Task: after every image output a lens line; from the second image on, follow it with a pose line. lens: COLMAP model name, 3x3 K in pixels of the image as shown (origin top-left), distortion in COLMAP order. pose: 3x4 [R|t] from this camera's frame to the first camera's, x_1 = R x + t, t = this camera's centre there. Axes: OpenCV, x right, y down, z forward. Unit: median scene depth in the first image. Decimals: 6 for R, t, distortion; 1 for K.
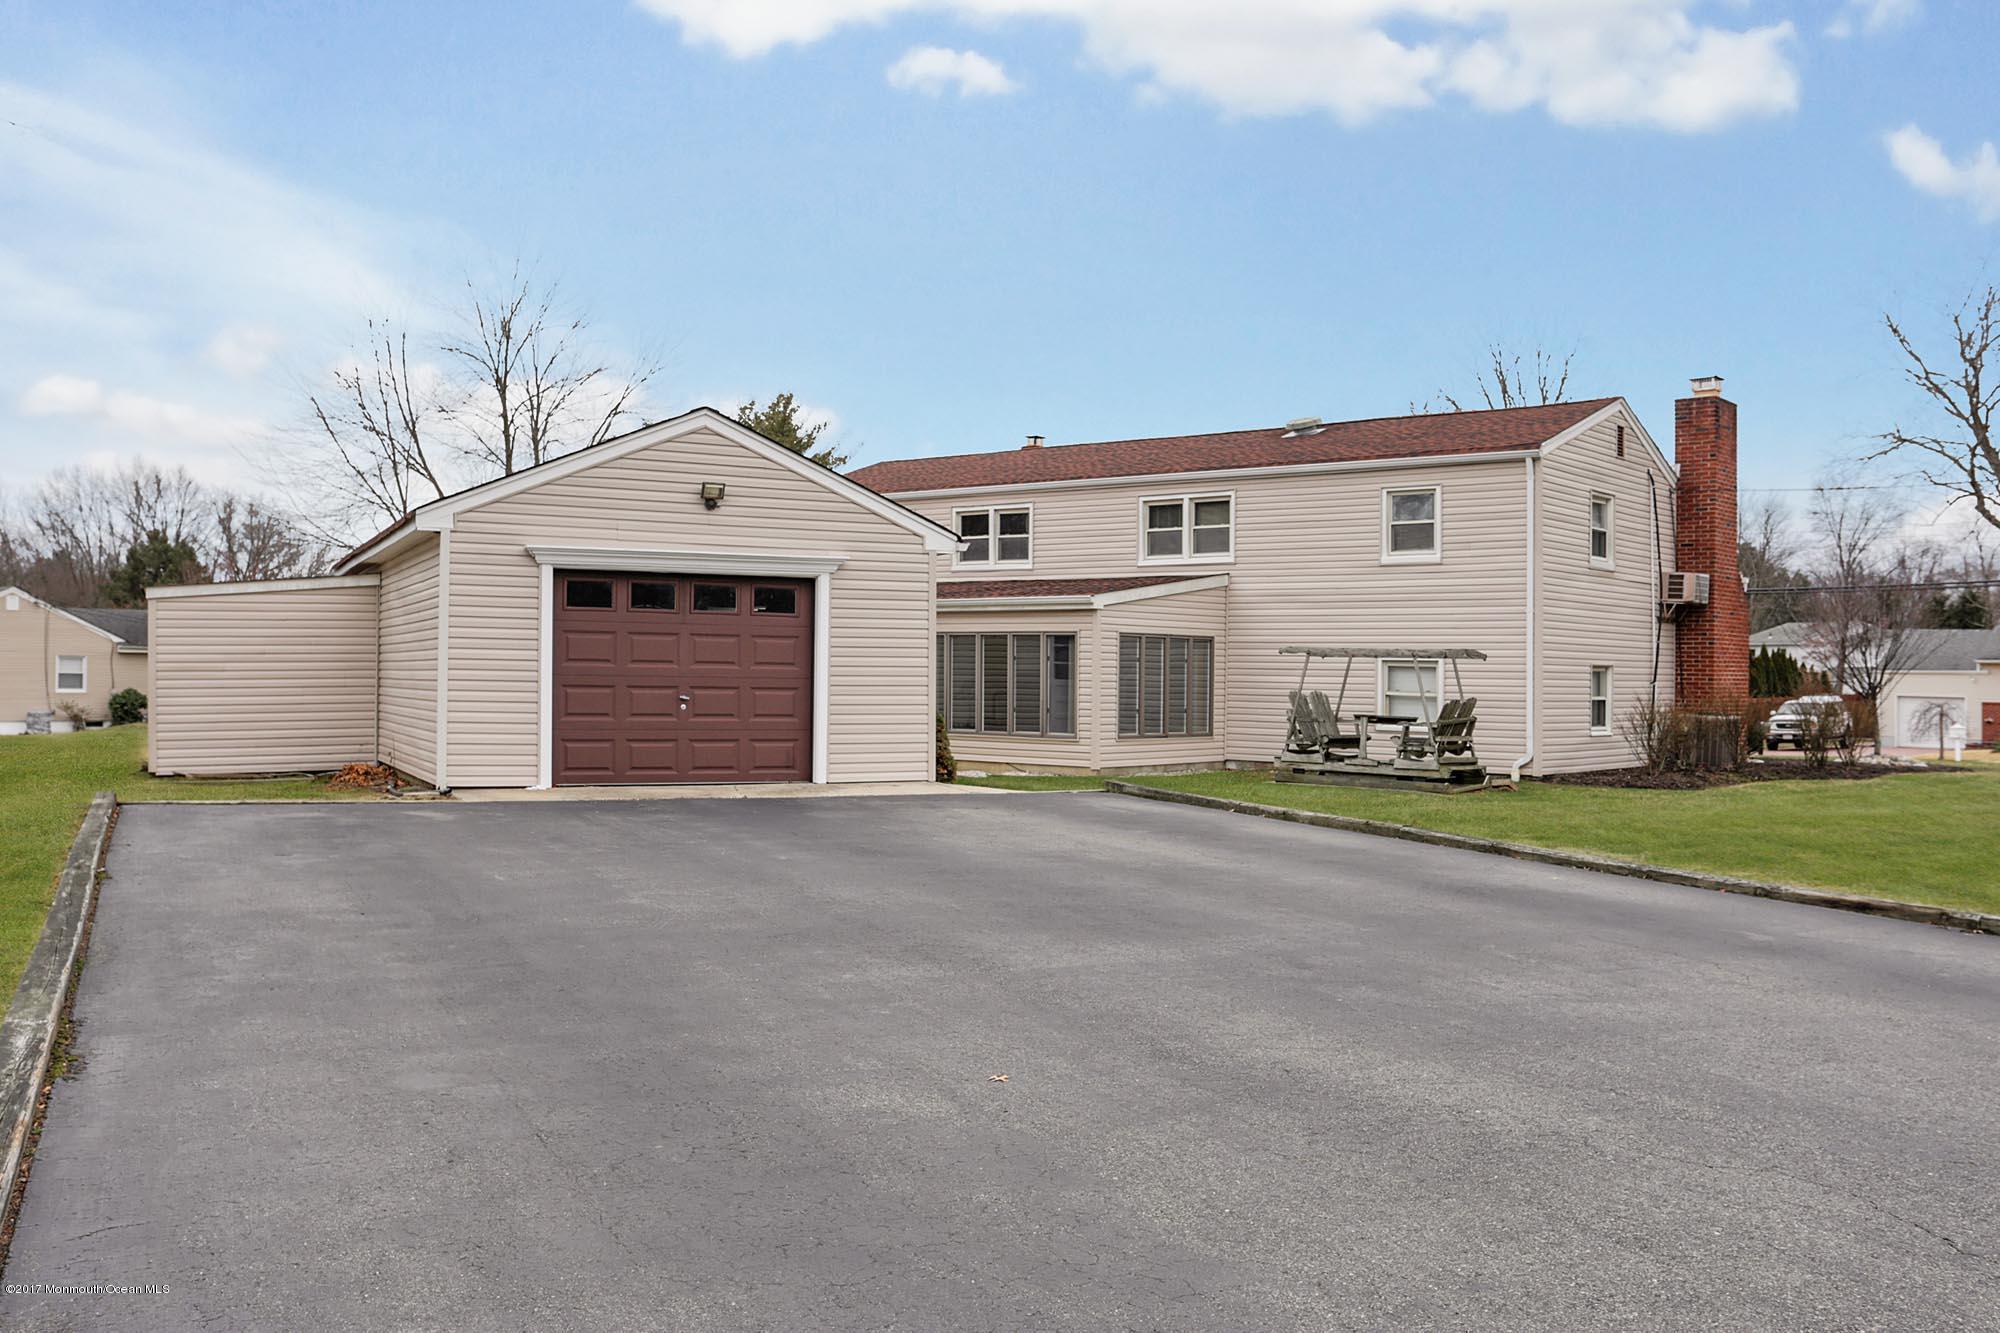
lens RADIAL K [[1866.8, 0, 1001.8], [0, 1866.8, 666.3], [0, 0, 1]] dist [0.000413, 0.000000]
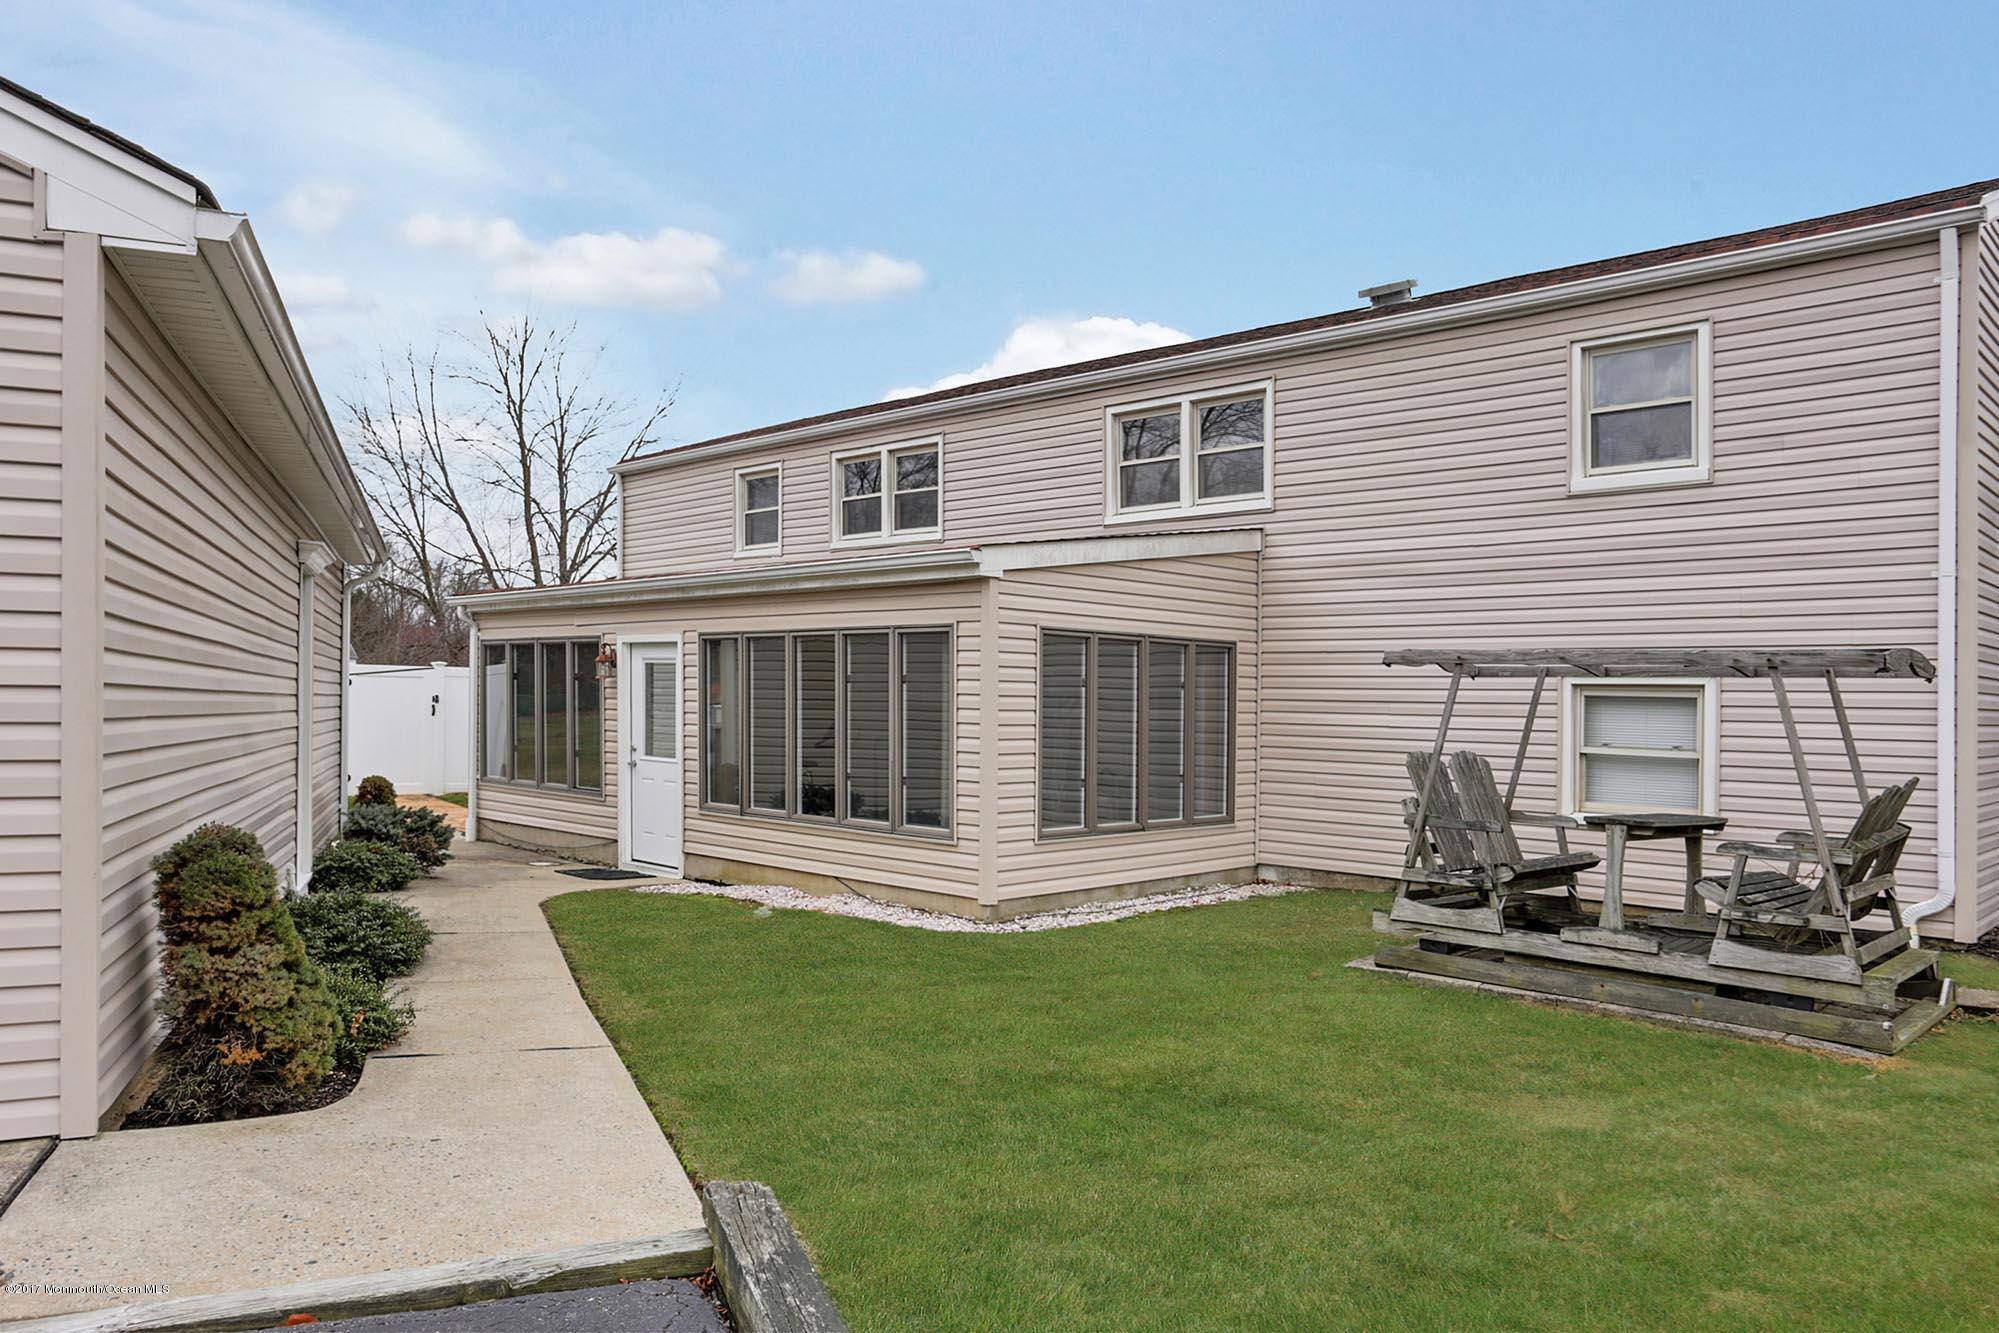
lens RADIAL K [[1391.7, 0, 942.0], [0, 1391.7, 656.1], [0, 0, 1]] dist [0.003097, 0.002772]
pose [[0.994731, -0.000284, -0.102522, 0.073918], [-0.002697, 0.999577, -0.028941, 0.000527], [0.102487, 0.029065, 0.994310, 0.617588]]
